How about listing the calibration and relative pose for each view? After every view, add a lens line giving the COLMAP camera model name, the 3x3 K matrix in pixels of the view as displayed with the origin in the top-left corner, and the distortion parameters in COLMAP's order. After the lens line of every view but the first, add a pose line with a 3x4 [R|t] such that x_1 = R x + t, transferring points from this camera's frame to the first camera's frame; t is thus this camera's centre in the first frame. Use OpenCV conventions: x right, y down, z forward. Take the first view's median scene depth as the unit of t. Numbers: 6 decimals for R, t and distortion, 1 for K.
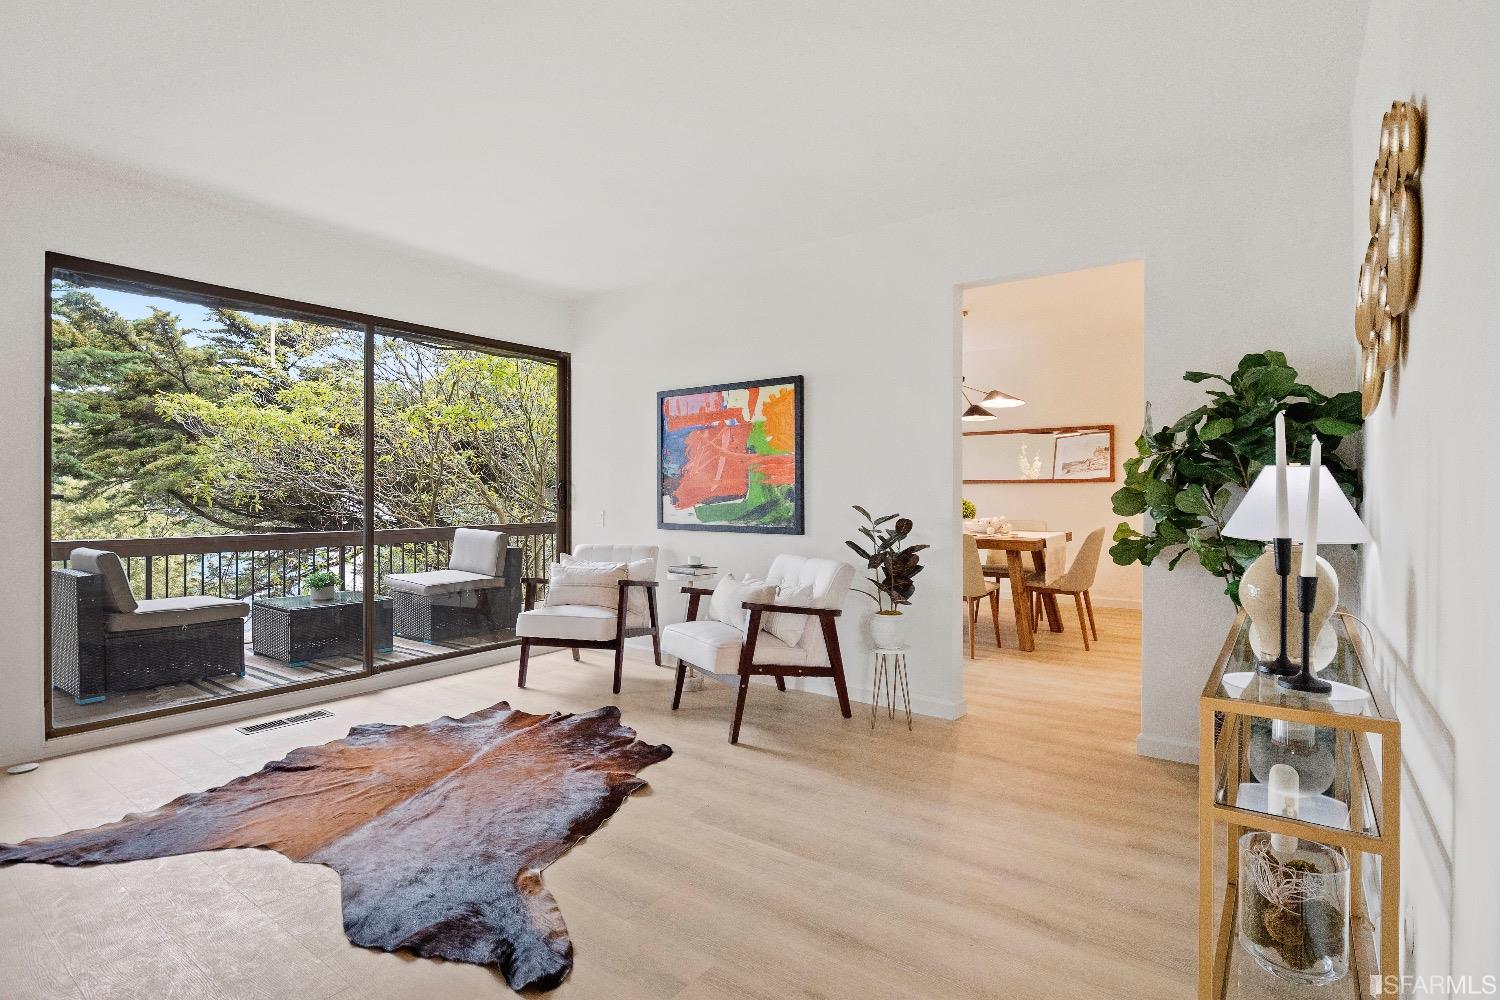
lens RADIAL K [[729.8, 0, 743.9], [0, 729.8, 497.5], [0, 0, 1]] dist [-0.013466, -0.004413]
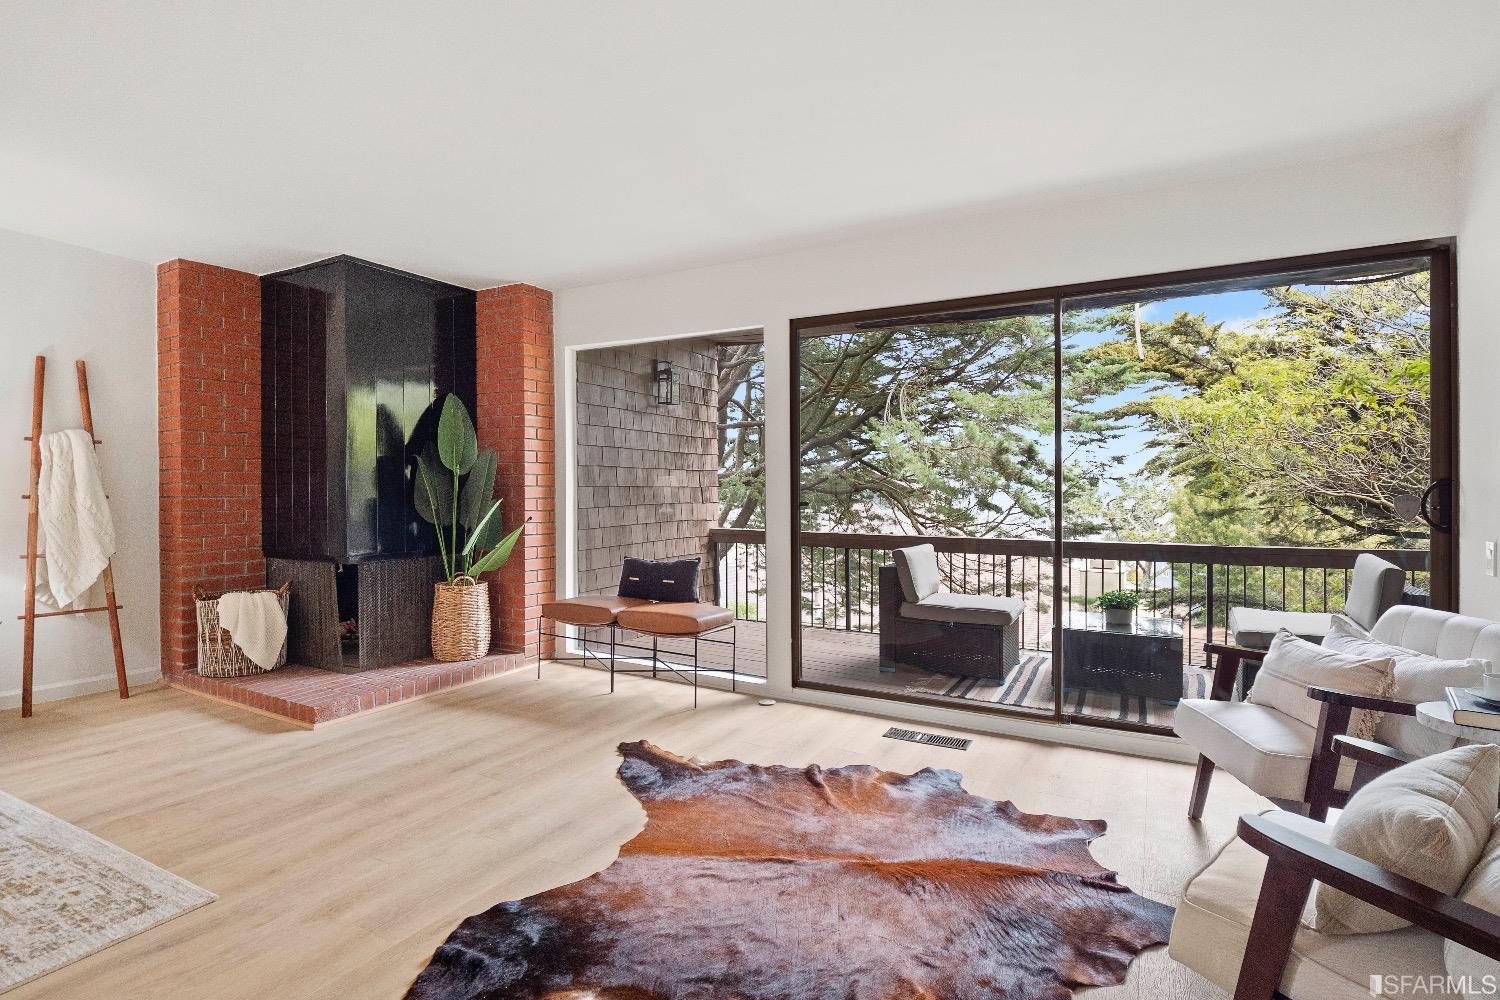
lens RADIAL K [[729.8, 0, 755.7], [0, 729.8, 486.1], [0, 0, 1]] dist [-0.013466, -0.004413]
pose [[0.131073, -0.003787, -0.991366, 0.302121], [-0.002414, 0.999989, -0.004139, -0.024576], [0.991370, 0.002936, 0.131062, 0.626958]]
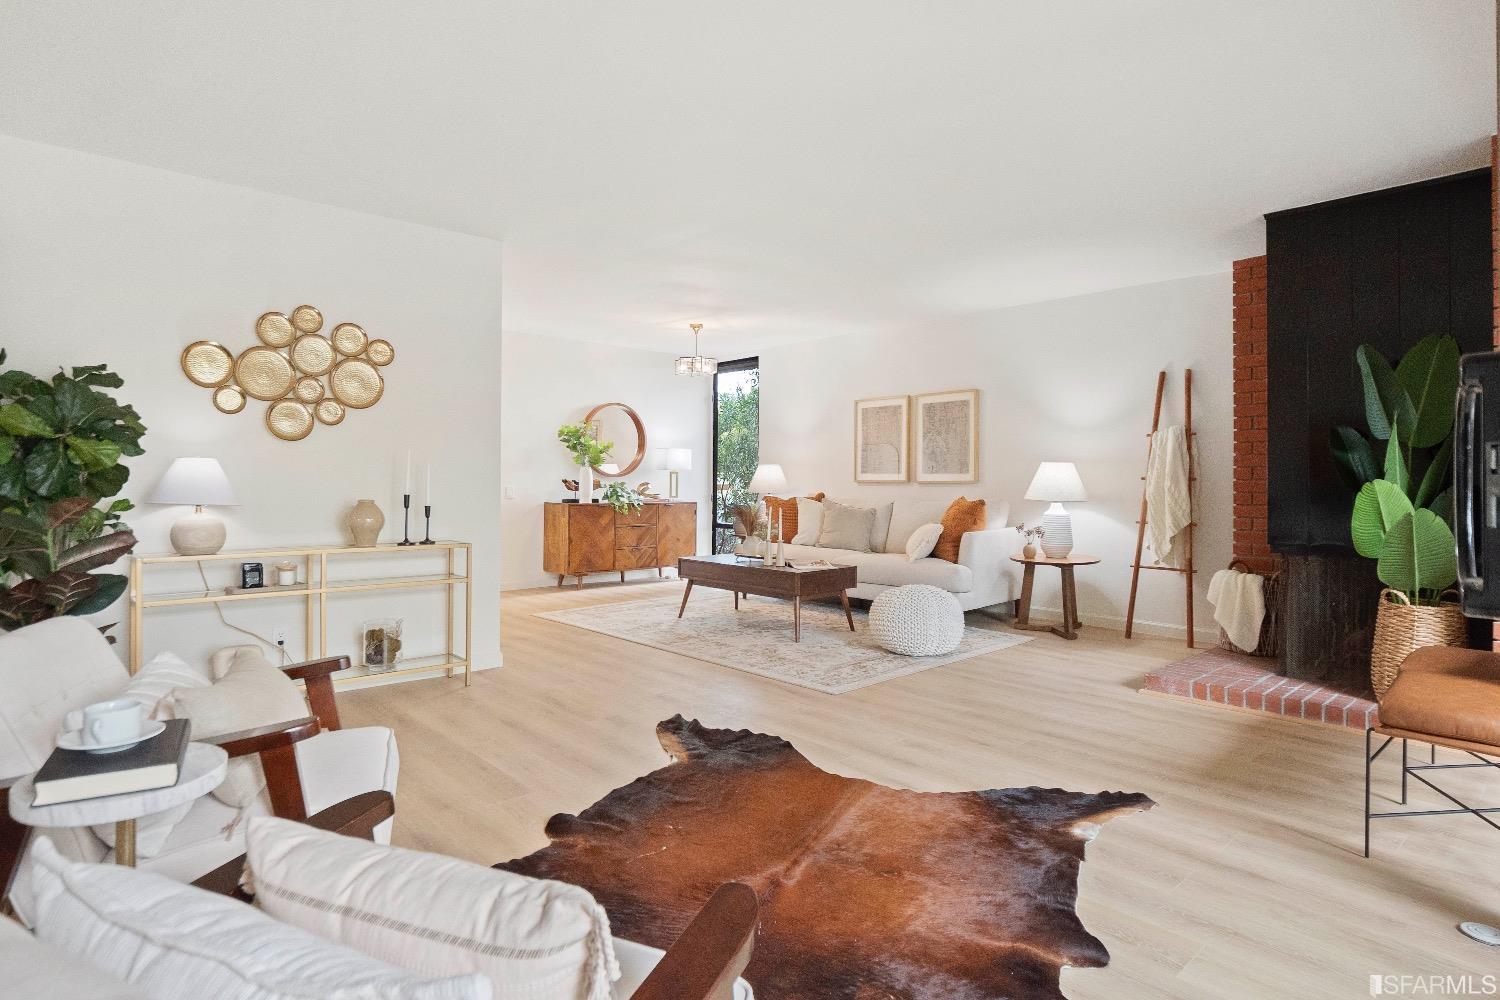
lens RADIAL K [[761.0, 0, 727.6], [0, 761.0, 490.7], [0, 0, 1]] dist [-0.011529, -0.005102]
pose [[-0.977879, -0.011056, 0.208878, -0.381531], [-0.008995, 0.999901, 0.010814, 0.002501], [-0.208977, 0.008696, -0.977882, 1.350508]]
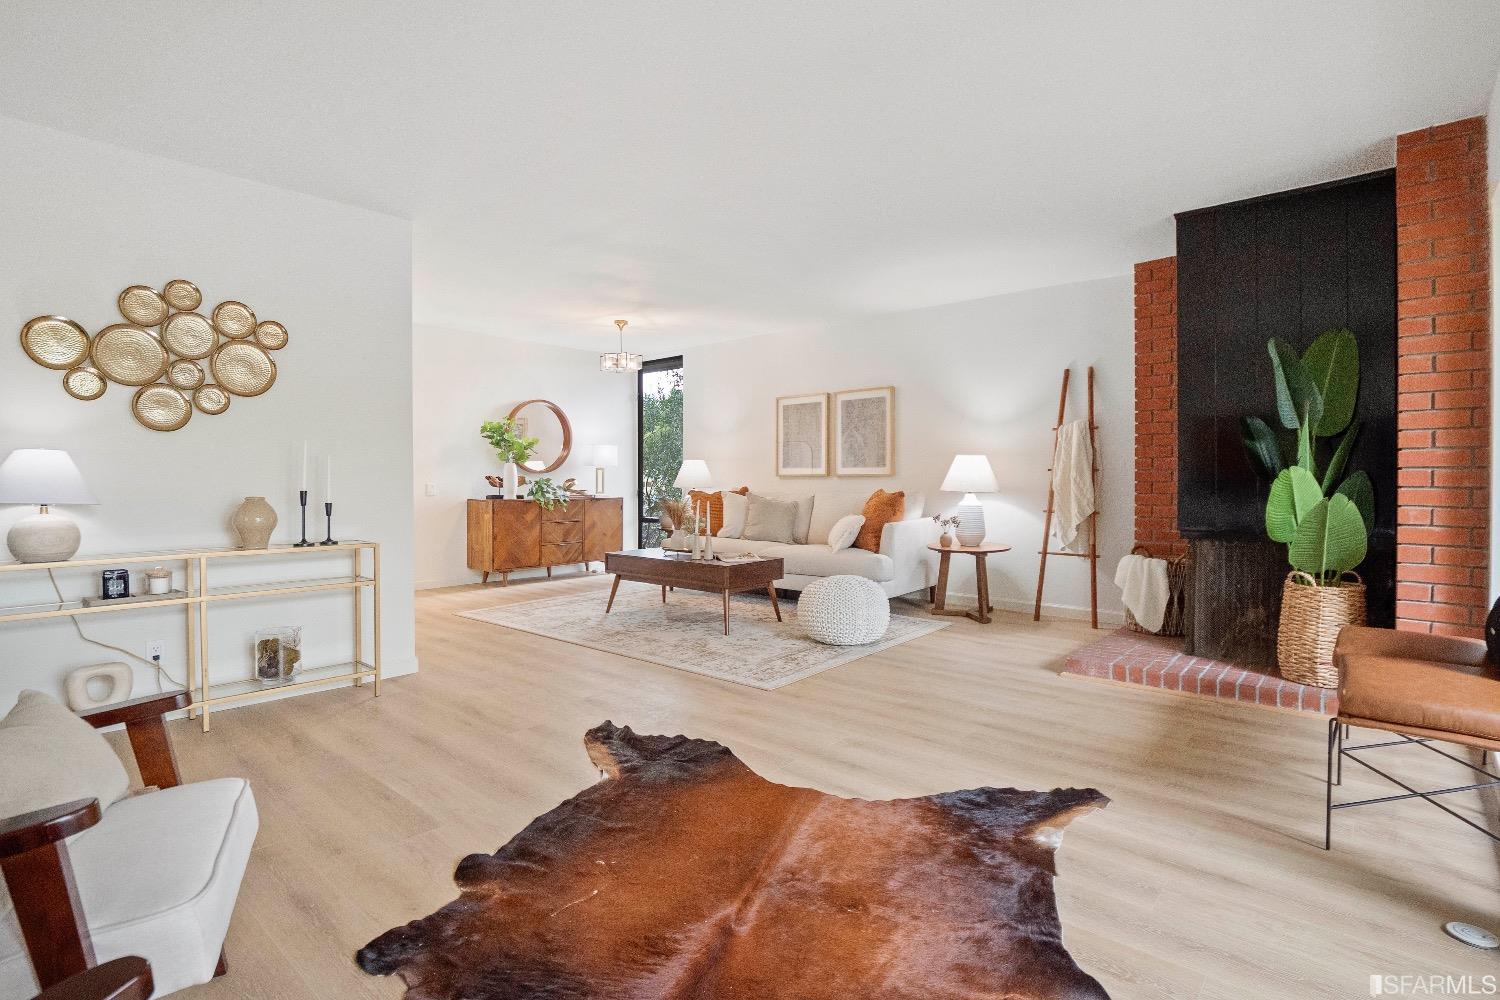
lens RADIAL K [[729.8, 0, 744.9], [0, 729.8, 490.7], [0, 0, 1]] dist [-0.013466, -0.004413]
pose [[-0.996422, -0.003209, 0.084462, -0.356988], [-0.001803, 0.999859, 0.016723, 0.007346], [-0.084503, 0.016511, -0.996286, 1.270409]]
